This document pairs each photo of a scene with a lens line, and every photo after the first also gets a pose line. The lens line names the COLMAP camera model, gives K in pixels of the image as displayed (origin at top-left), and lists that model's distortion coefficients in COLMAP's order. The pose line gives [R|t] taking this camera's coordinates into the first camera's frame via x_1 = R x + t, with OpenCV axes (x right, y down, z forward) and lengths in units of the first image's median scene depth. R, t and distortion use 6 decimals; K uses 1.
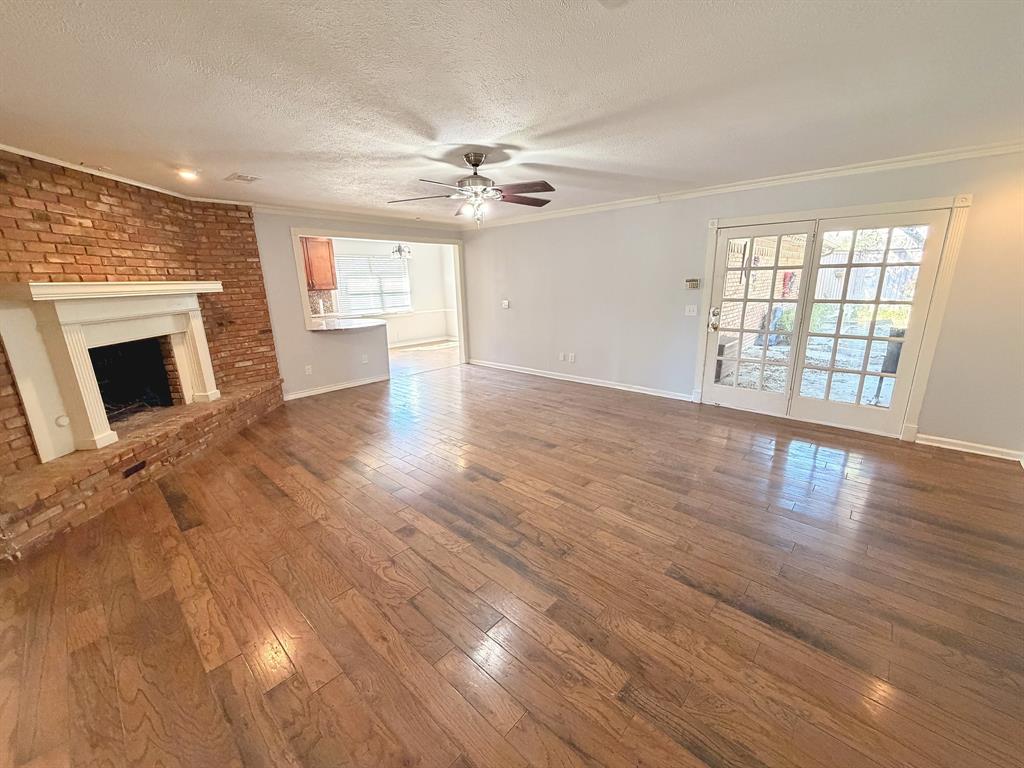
lens RADIAL K [[408.8, 0, 508.6], [0, 408.8, 386.2], [0, 0, 1]] dist [-0.000411, 0.000018]
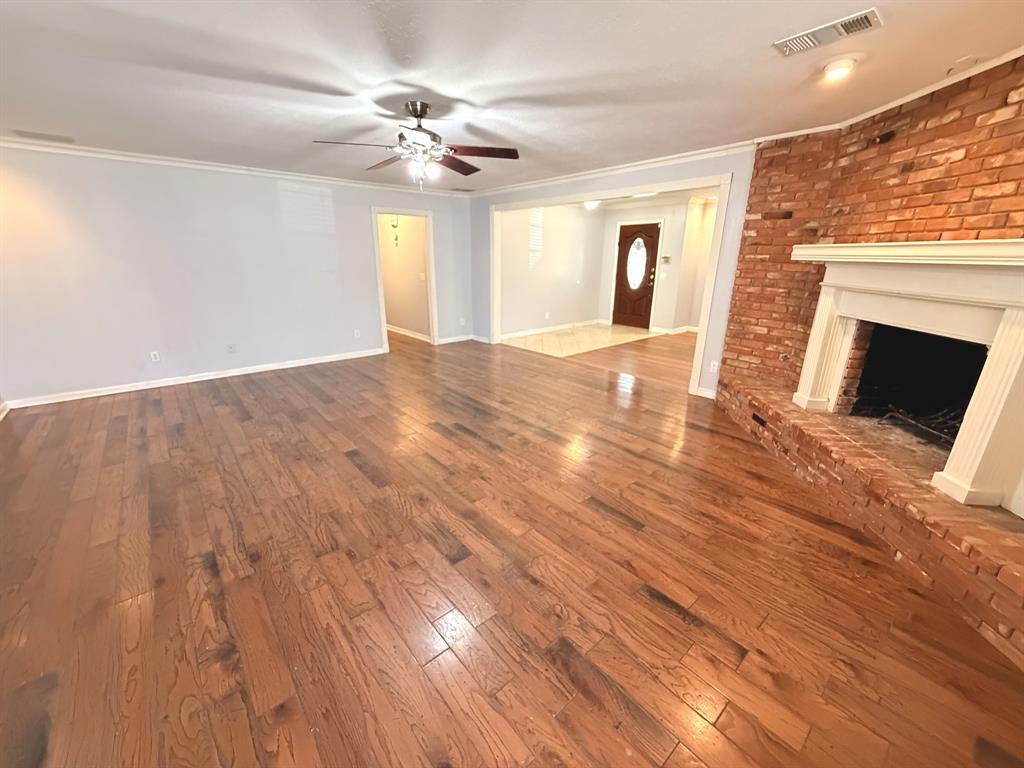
lens RADIAL K [[408.8, 0, 509.7], [0, 408.8, 385.2], [0, 0, 1]] dist [-0.000411, 0.000018]
pose [[-0.993368, -0.023258, 0.112601, -0.330326], [0.041032, 0.843133, 0.536137, -0.434083], [-0.107407, 0.537202, -0.836587, 1.719548]]
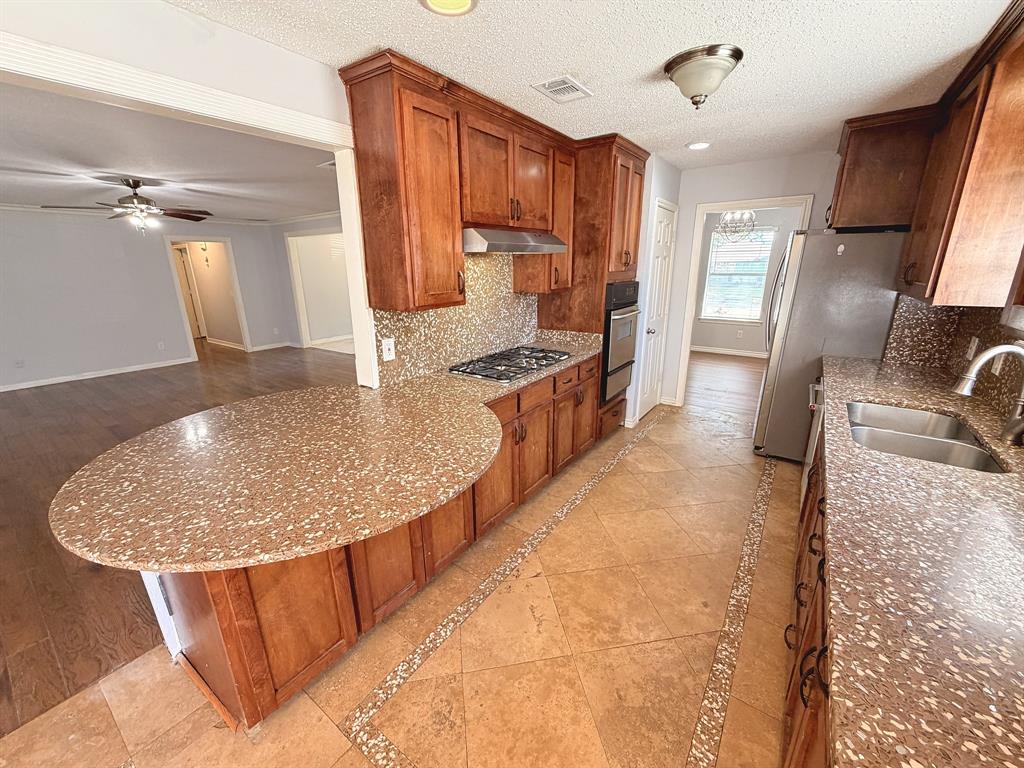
lens RADIAL K [[408.8, 0, 510.6], [0, 408.8, 384.0], [0, 0, 1]] dist [-0.000411, 0.000018]
pose [[-0.992531, 0.062708, -0.104645, -0.937751], [-0.000293, 0.856550, 0.516064, -0.571456], [0.121995, 0.512240, -0.850134, 2.191123]]
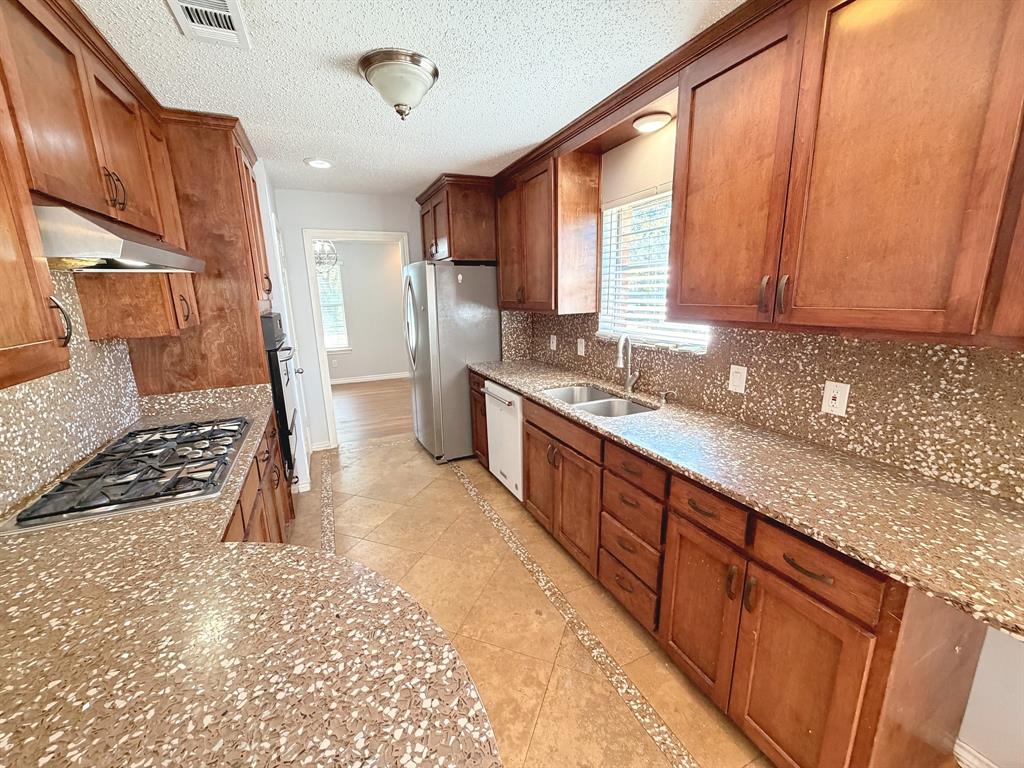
lens RADIAL K [[408.8, 0, 508.3], [0, 408.8, 383.7], [0, 0, 1]] dist [-0.000411, 0.000018]
pose [[-0.396717, 0.230394, -0.888557, -0.803710], [-0.202922, 0.922030, 0.329673, -0.502158], [0.895231, 0.311095, -0.319033, 1.964628]]
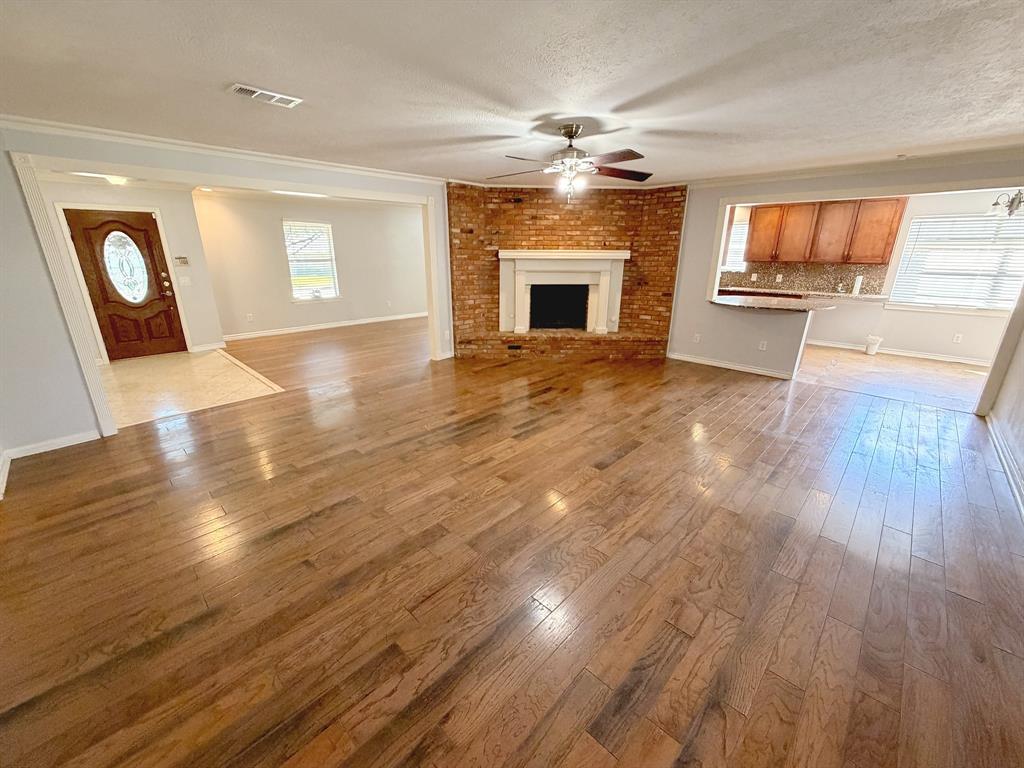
lens RADIAL K [[408.8, 0, 508.9], [0, 408.8, 385.3], [0, 0, 1]] dist [-0.000411, 0.000018]
pose [[-0.026907, 0.330541, -0.943408, 0.888734], [-0.258541, 0.909338, 0.325978, -0.234608], [0.965626, 0.252680, 0.060991, 0.798672]]
